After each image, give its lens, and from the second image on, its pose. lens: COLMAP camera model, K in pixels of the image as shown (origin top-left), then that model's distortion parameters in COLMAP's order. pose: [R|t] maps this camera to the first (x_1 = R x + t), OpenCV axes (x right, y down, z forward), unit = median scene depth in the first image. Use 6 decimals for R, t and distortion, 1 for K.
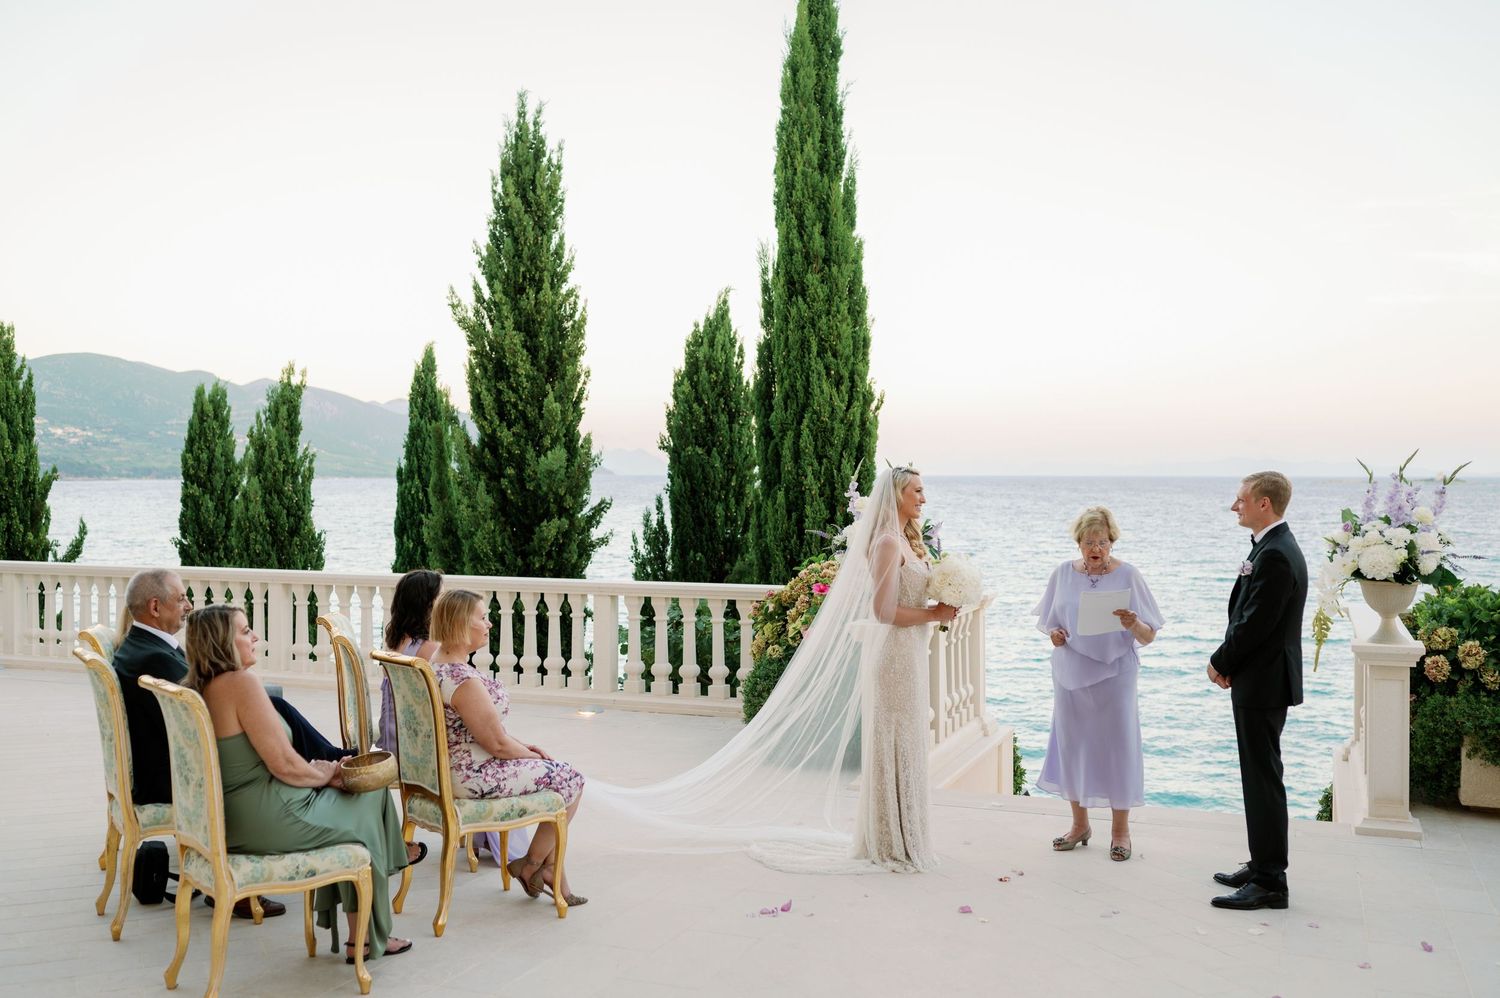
lens RADIAL K [[1531.5, 0, 707.2], [0, 1531.5, 505.6], [0, 0, 1]] dist [-0.001802, 0.007904]
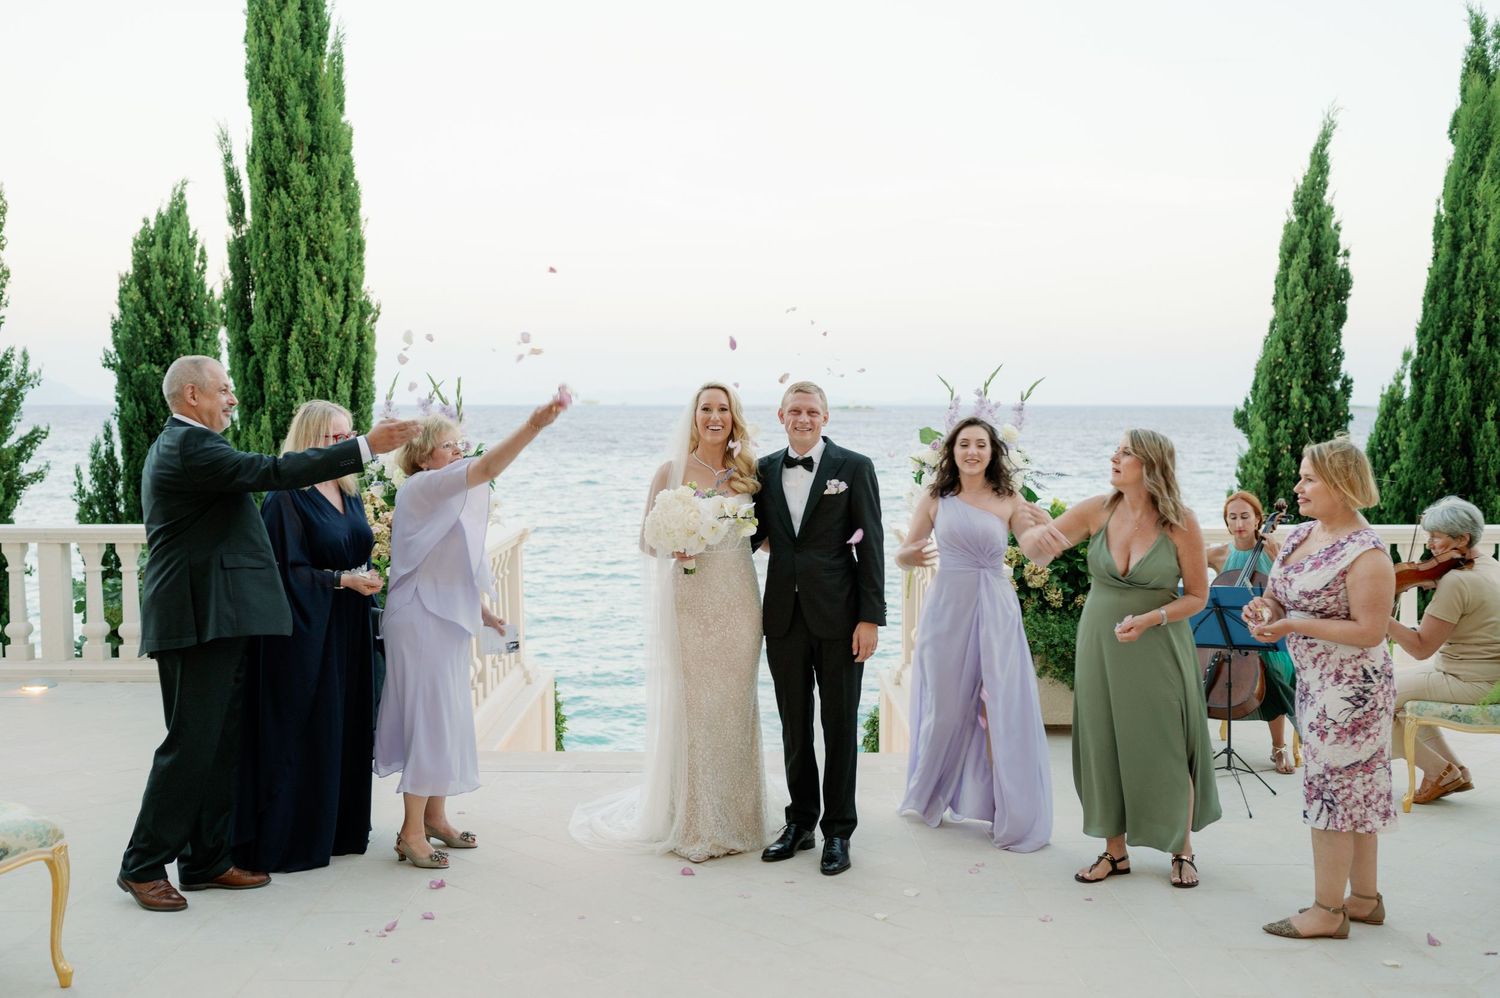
lens RADIAL K [[1517.5, 0, 762.2], [0, 1517.5, 534.9], [0, 0, 1]] dist [0.002381, 0.000878]
pose [[0.922736, -0.037543, 0.383600, -0.025206], [0.011215, 0.997439, 0.070643, 0.000524], [-0.385270, -0.060882, 0.920794, 0.095919]]
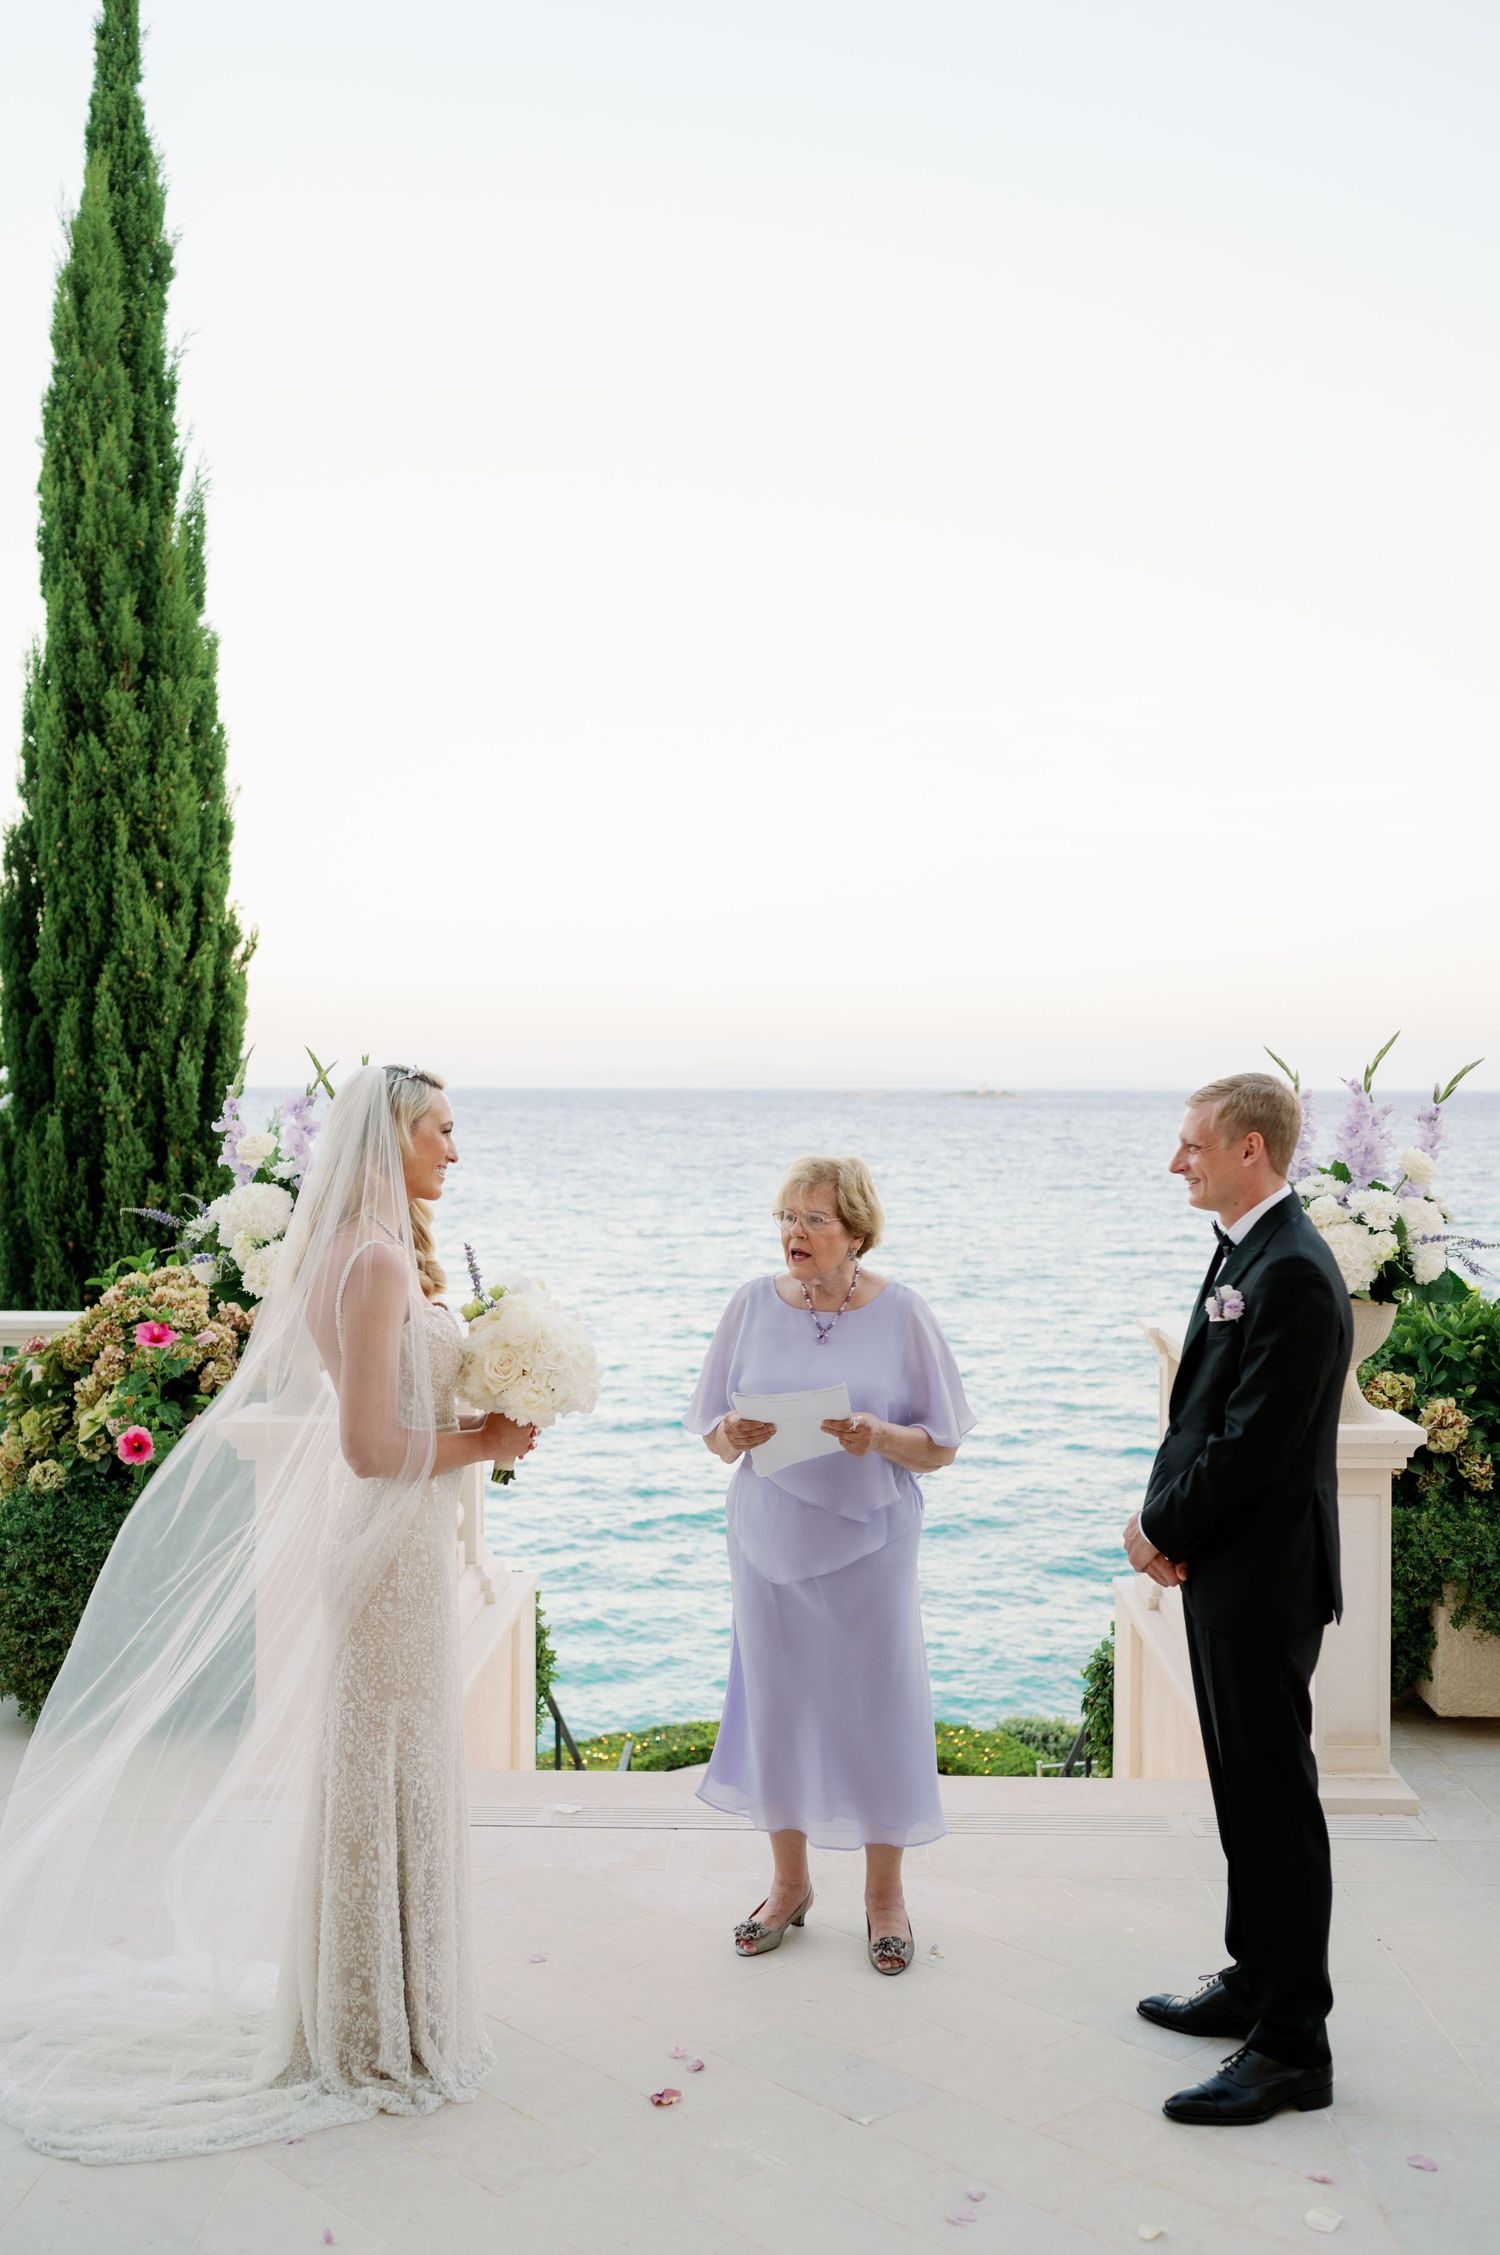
lens RADIAL K [[2281.3, 0, 825.5], [0, 2281.3, 1103.7], [0, 0, 1]] dist [0.002381, 0.000878]
pose [[0.929506, -0.002860, 0.368797, 0.006840], [0.007059, 0.999925, -0.010037, -0.004117], [-0.368740, 0.011933, 0.929456, 0.204523]]
